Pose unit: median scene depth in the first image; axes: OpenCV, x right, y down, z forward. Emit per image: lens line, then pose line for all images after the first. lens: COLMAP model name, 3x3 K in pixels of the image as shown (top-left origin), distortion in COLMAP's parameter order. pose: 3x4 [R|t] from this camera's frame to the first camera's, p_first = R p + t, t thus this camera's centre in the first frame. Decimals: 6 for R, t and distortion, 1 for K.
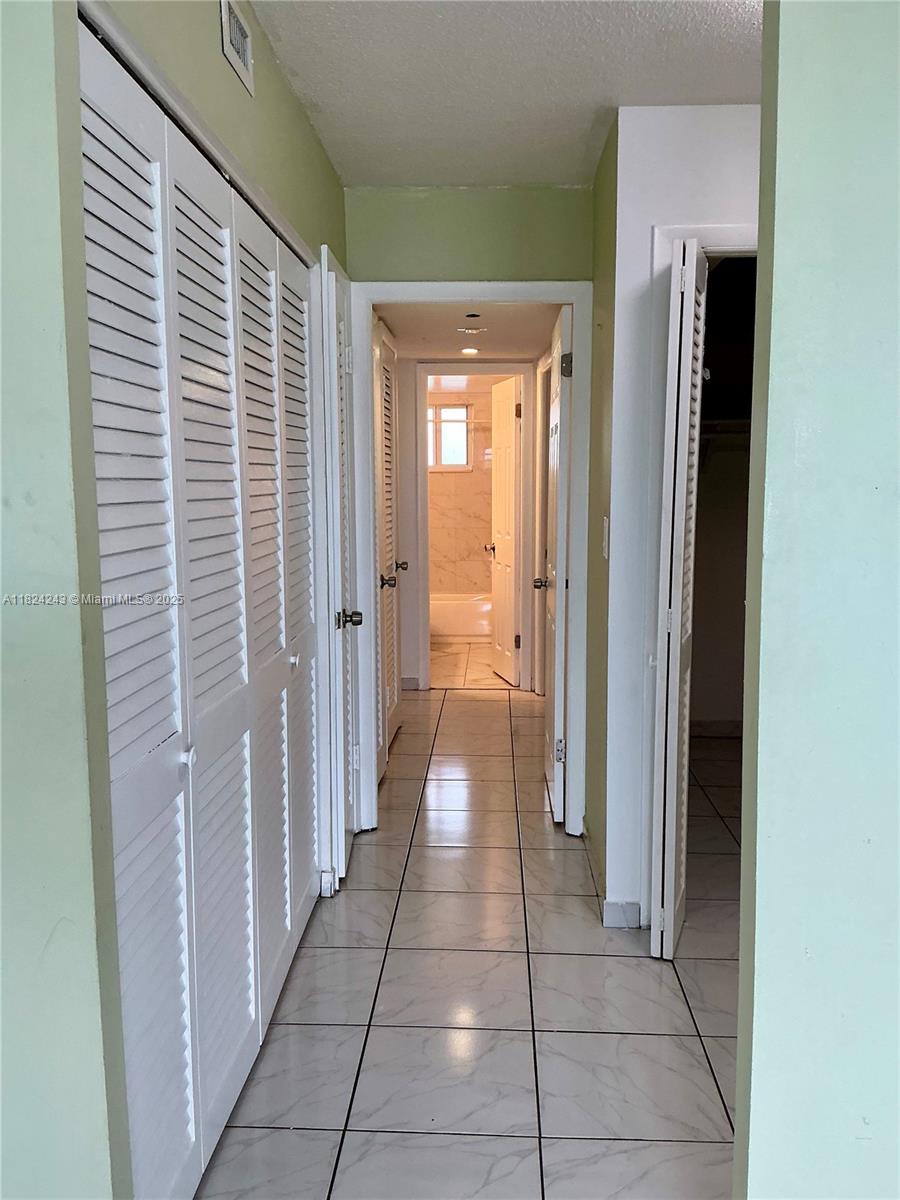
lens RADIAL K [[1002.0, 0, 449.5], [0, 1002.0, 598.2], [0, 0, 1]] dist [0.133540, -0.256786]
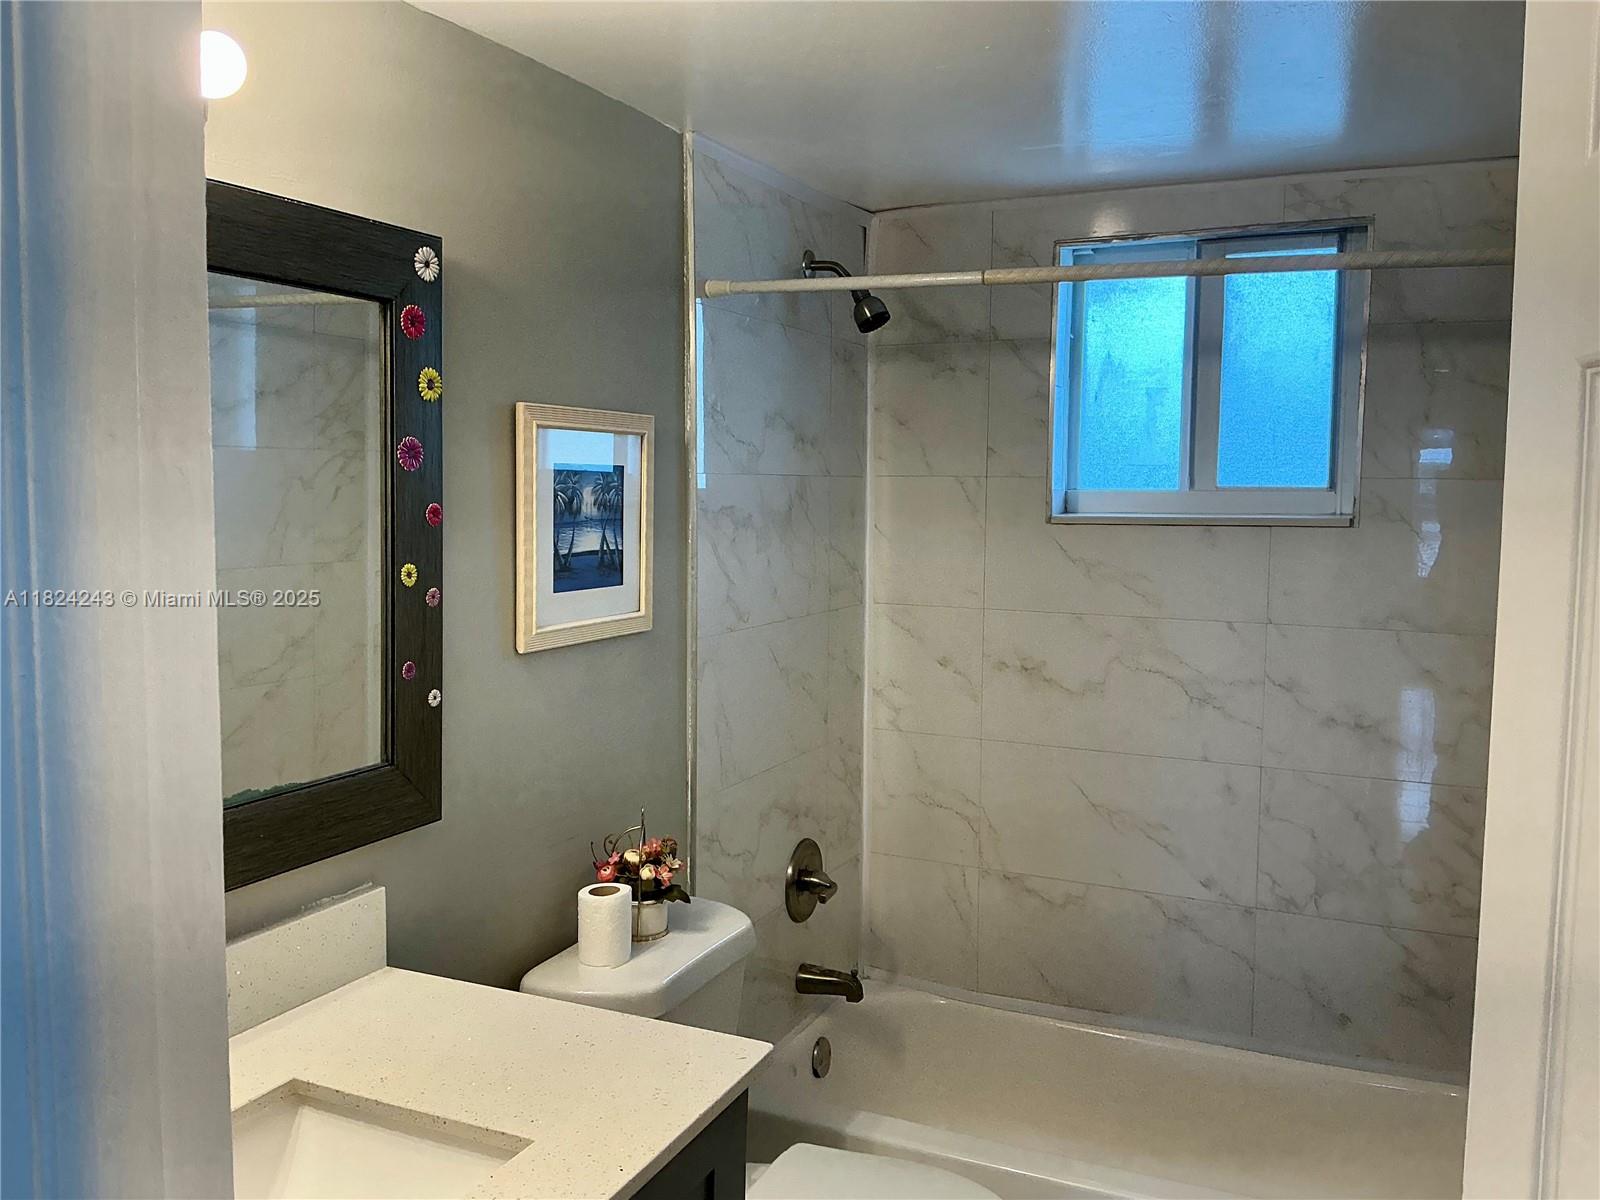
lens RADIAL K [[1336.0, 0, 802.2], [0, 1336.0, 594.7], [0, 0, 1]] dist [0.133540, -0.256786]
pose [[0.935316, 0.047274, -0.350641, 0.040605], [-0.060982, 0.997742, -0.028151, -0.256857], [0.348519, 0.047713, 0.936087, 1.845523]]
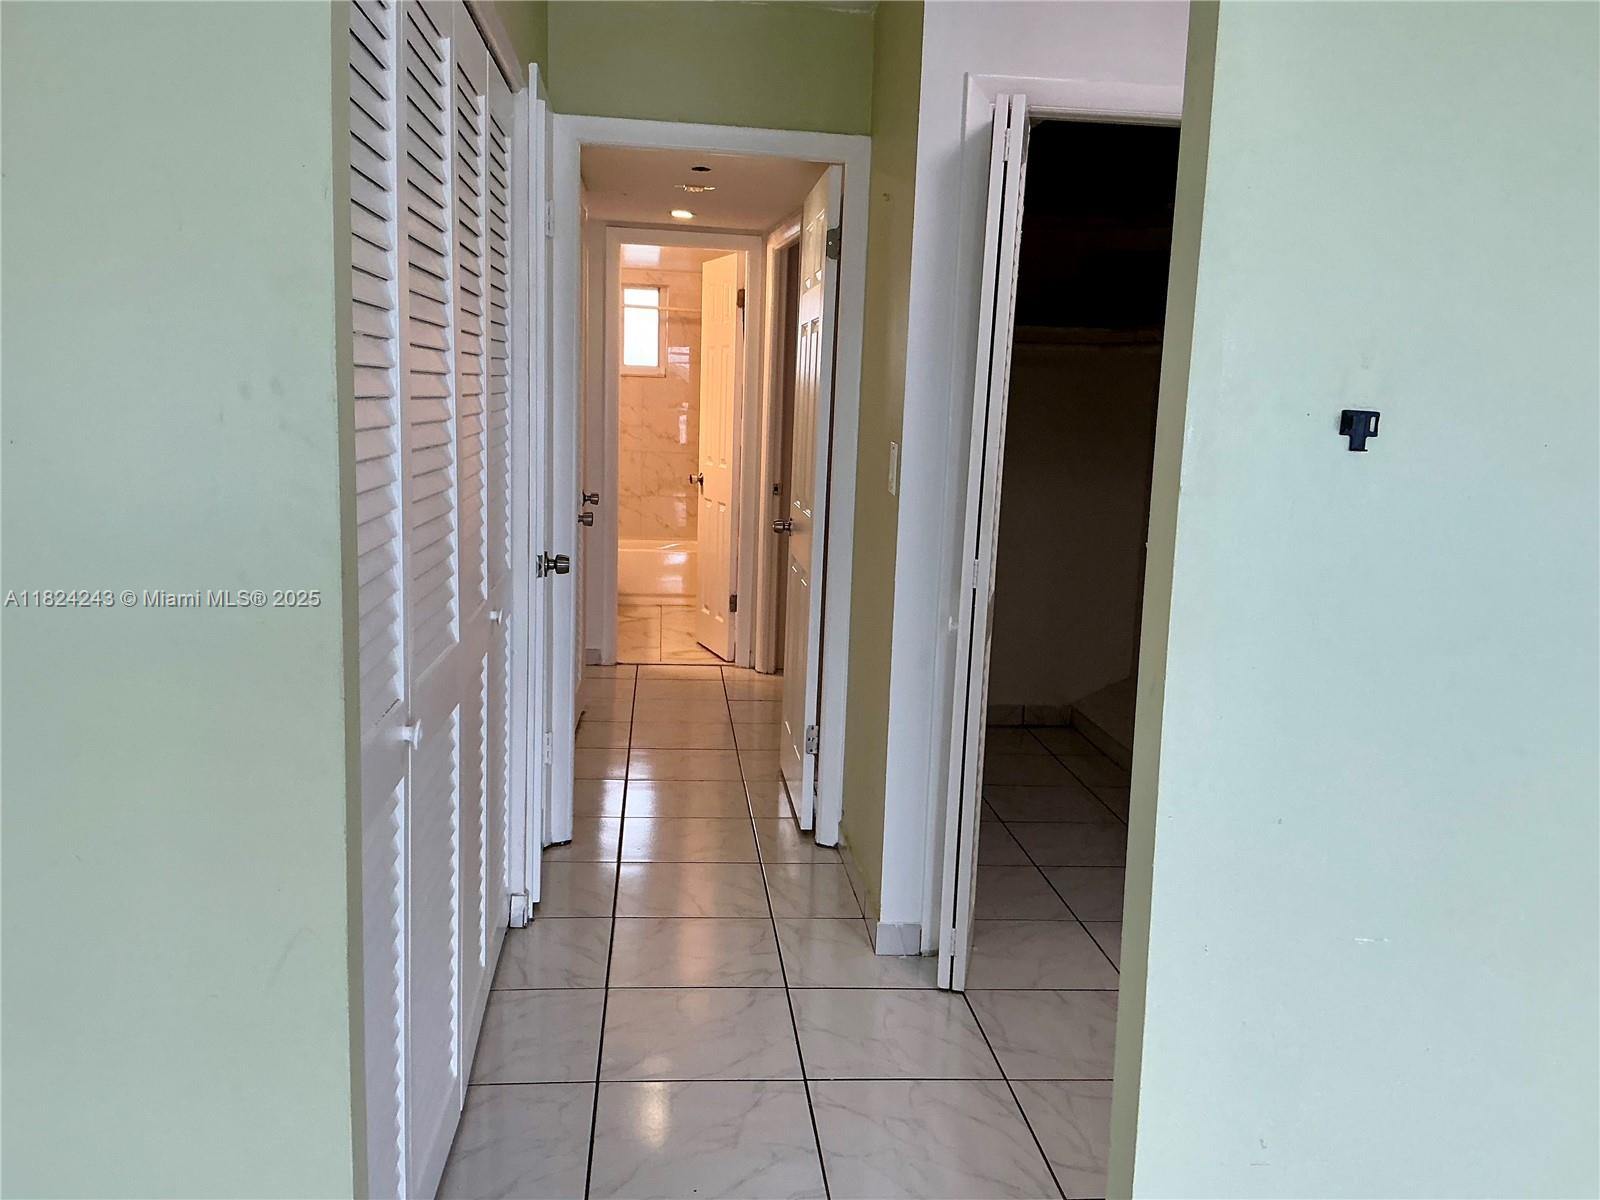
lens RADIAL K [[1336.0, 0, 803.9], [0, 1336.0, 596.2], [0, 0, 1]] dist [0.133540, -0.256786]
pose [[0.988153, 0.017498, 0.152474, -0.067959], [-0.022760, 0.999202, 0.032837, 0.006913], [-0.151778, -0.035919, 0.987762, -0.030153]]
